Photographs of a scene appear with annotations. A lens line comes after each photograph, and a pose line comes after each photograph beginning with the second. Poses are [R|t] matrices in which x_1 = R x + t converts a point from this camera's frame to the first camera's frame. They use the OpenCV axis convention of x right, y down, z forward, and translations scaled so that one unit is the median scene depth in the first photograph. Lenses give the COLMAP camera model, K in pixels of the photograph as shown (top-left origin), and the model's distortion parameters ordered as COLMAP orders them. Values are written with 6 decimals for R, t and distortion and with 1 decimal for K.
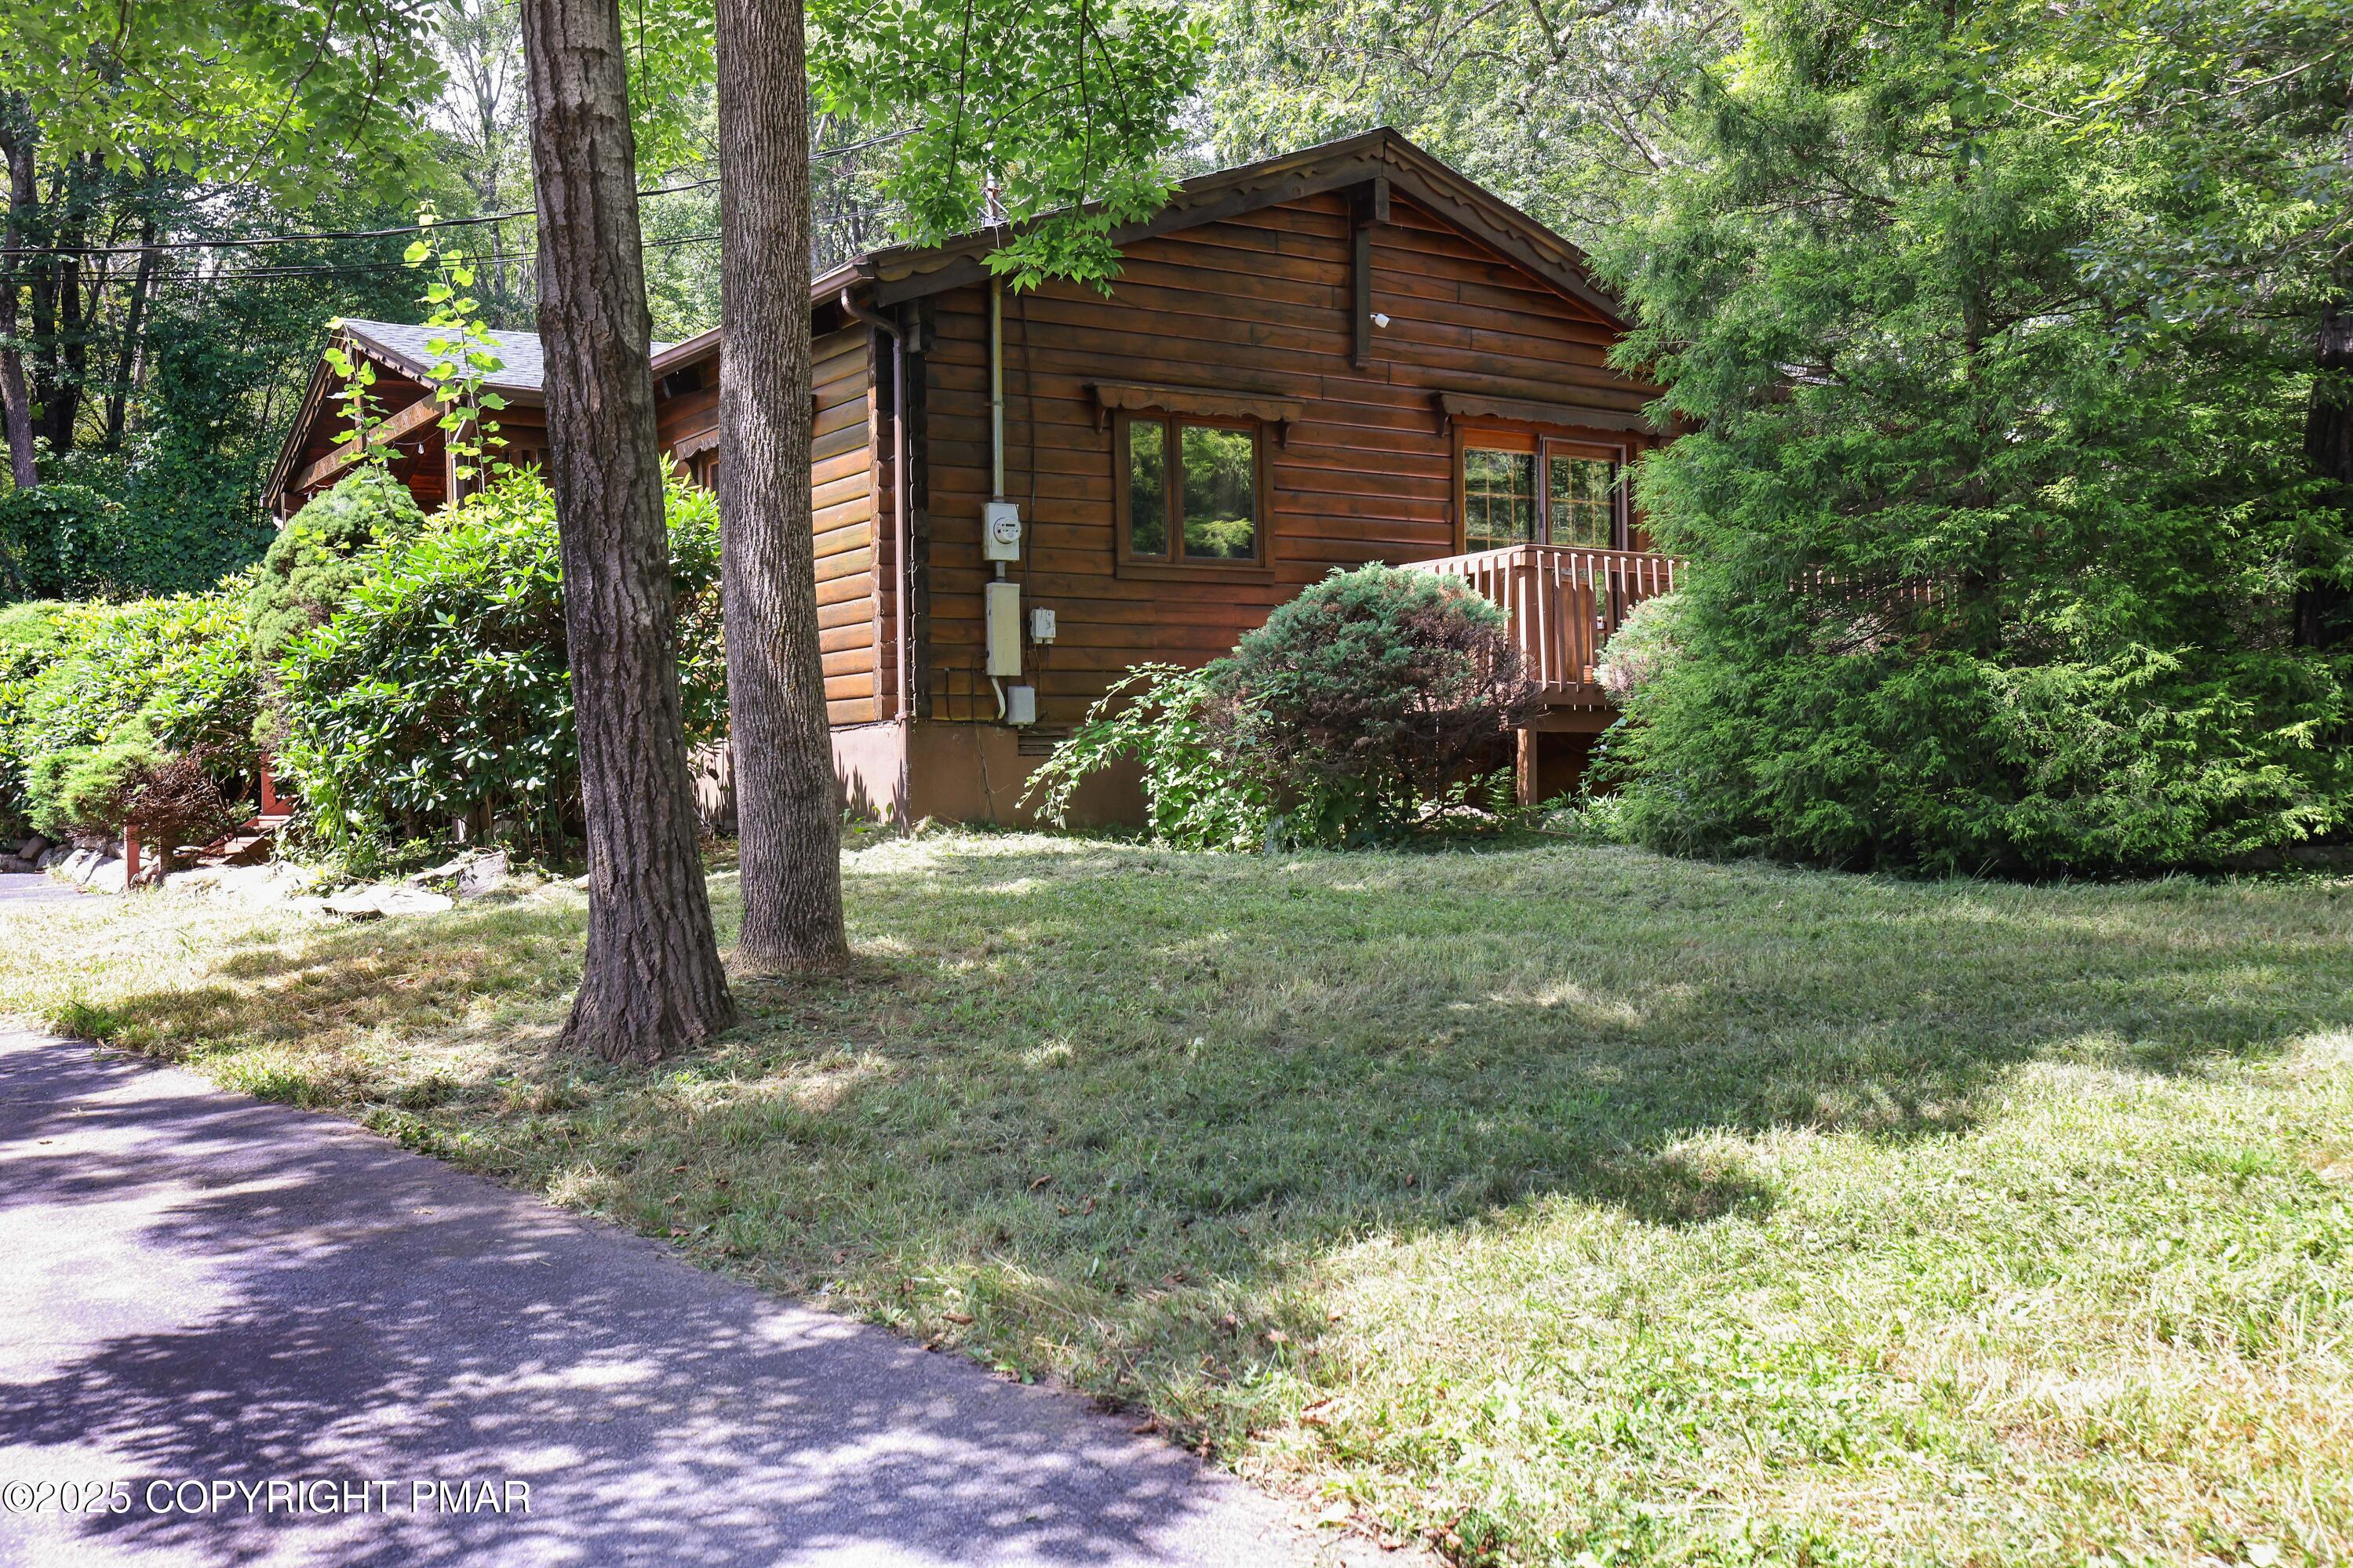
lens RADIAL K [[2325.7, 0, 1176.5], [0, 2325.7, 784.0], [0, 0, 1]] dist [0.037278, 0.006057]
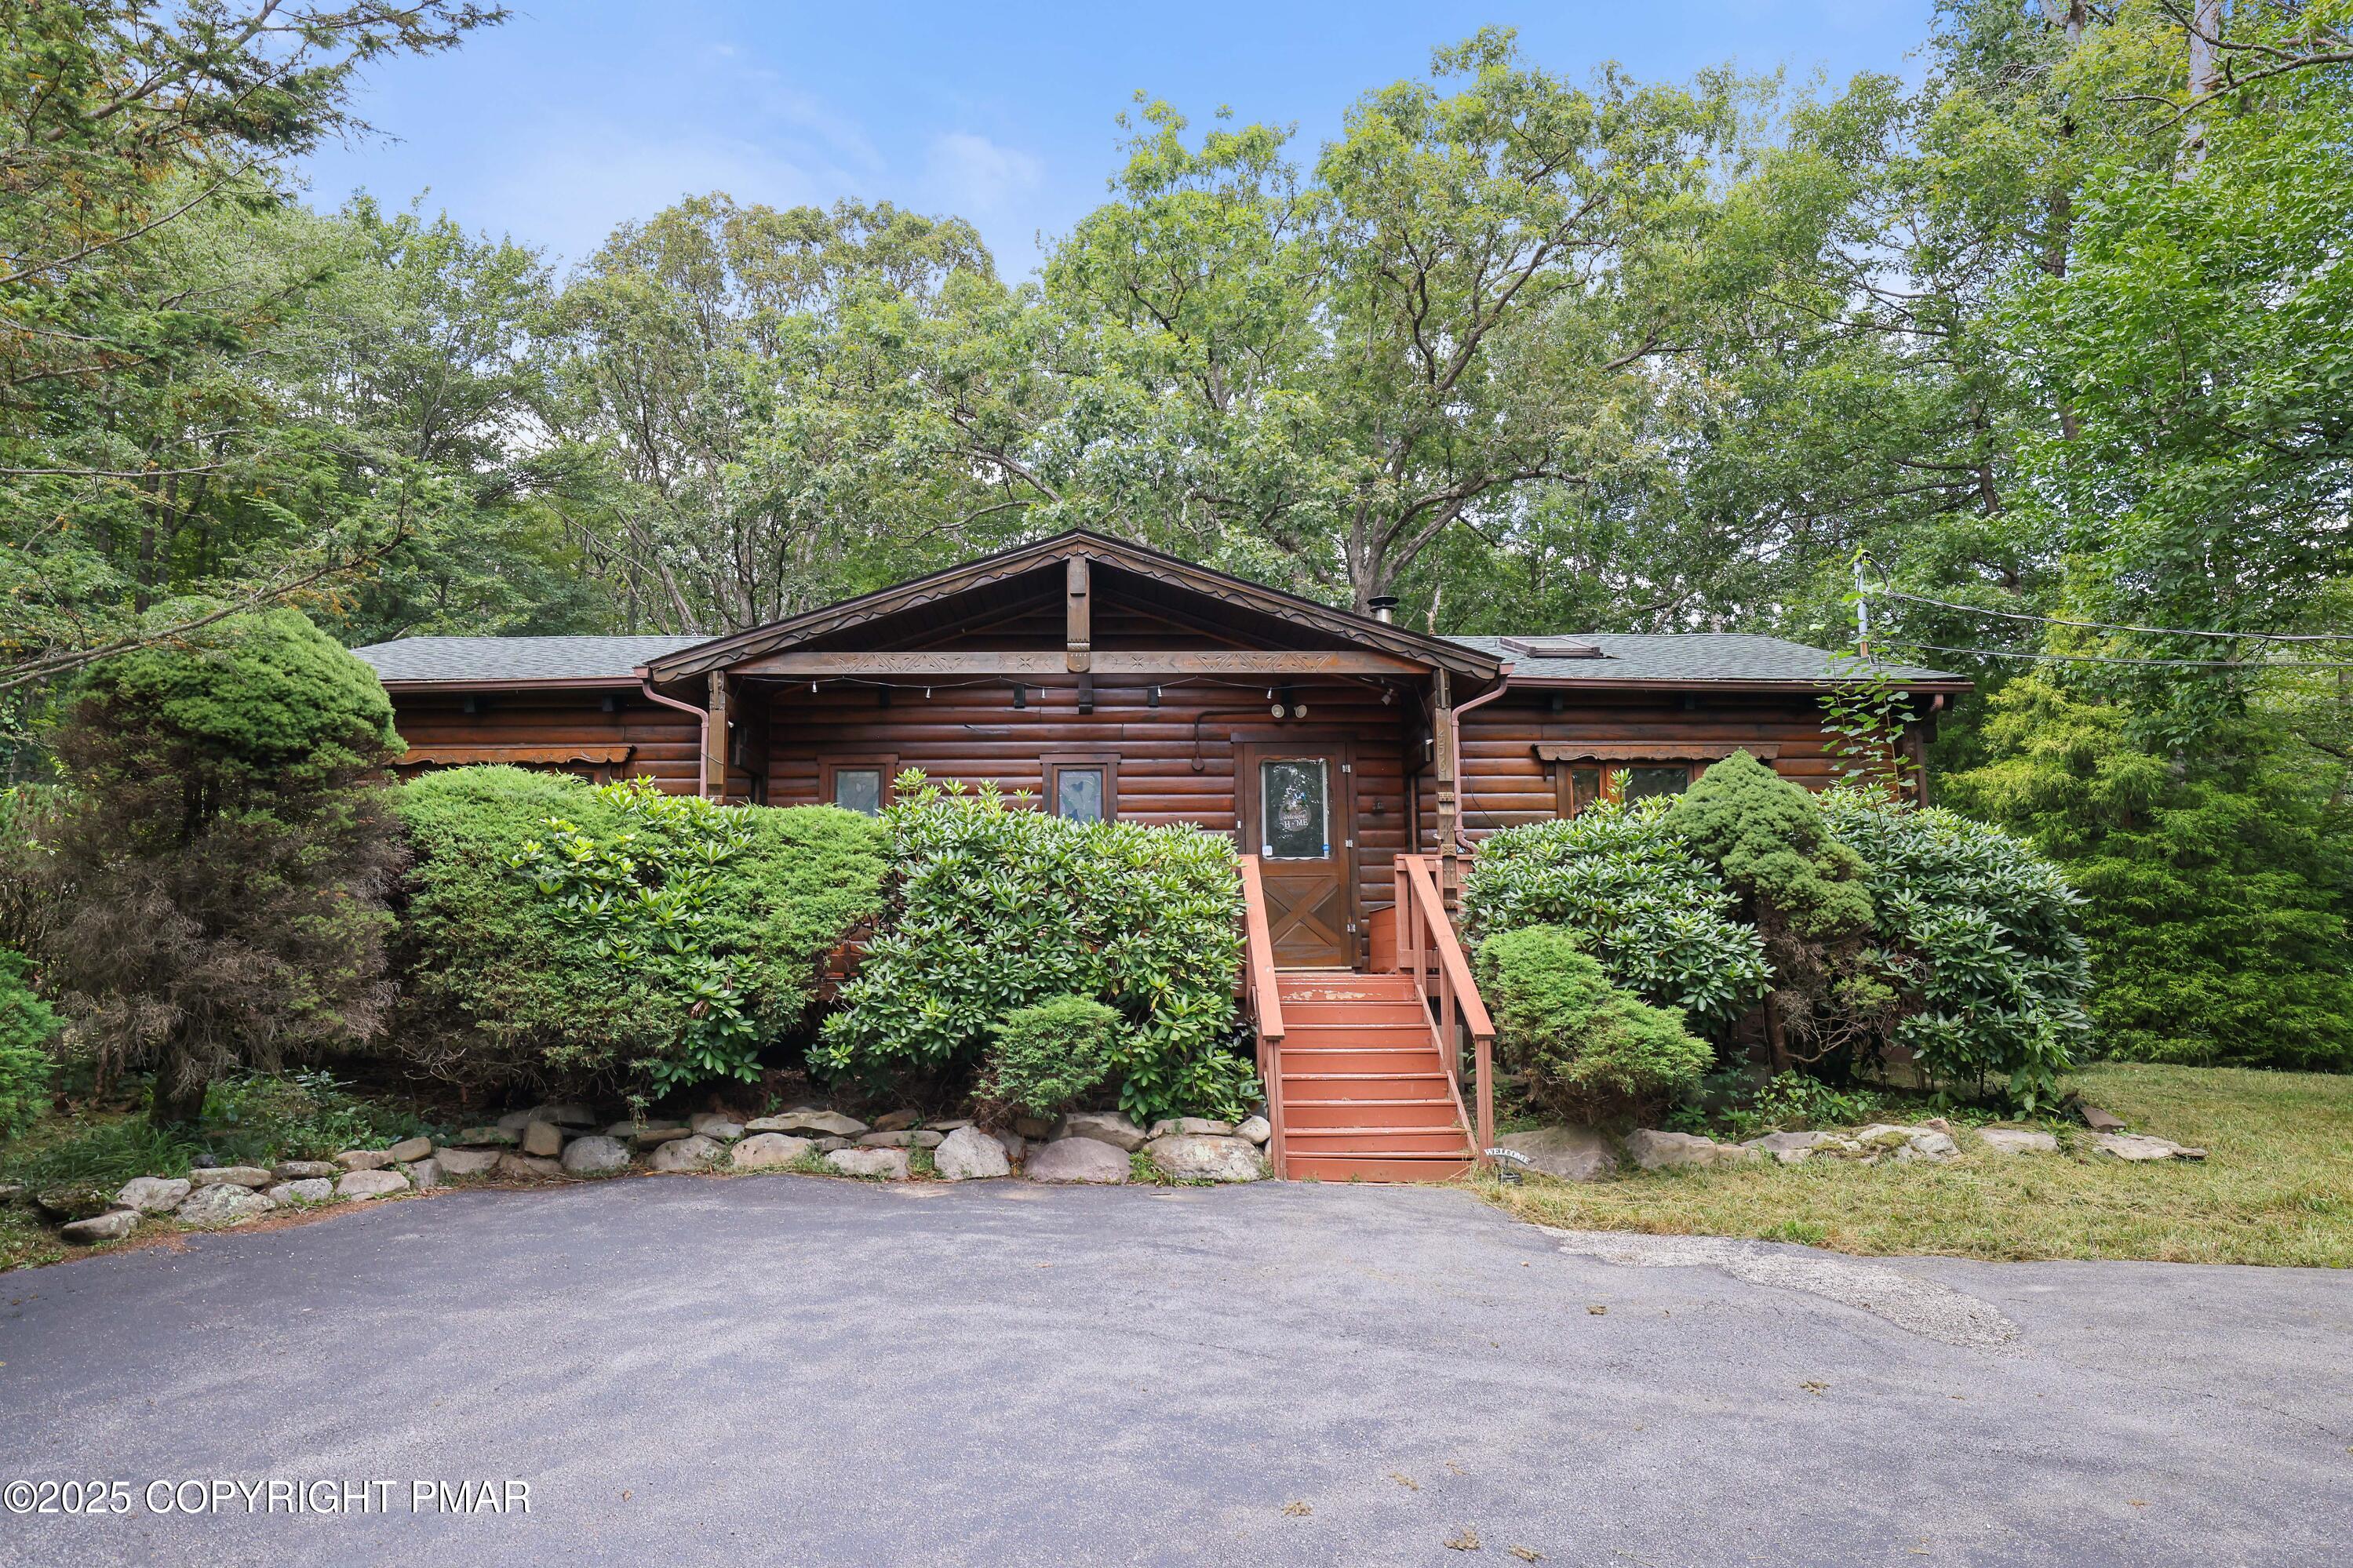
lens RADIAL K [[1462.0, 0, 1176.5], [0, 1462.0, 784.0], [0, 0, 1]] dist [-0.005065, -0.000449]
pose [[0.504584, 0.130729, 0.853408, -1.234796], [-0.007045, 0.989060, -0.147343, -0.019284], [-0.863334, 0.068334, 0.499985, 1.024178]]
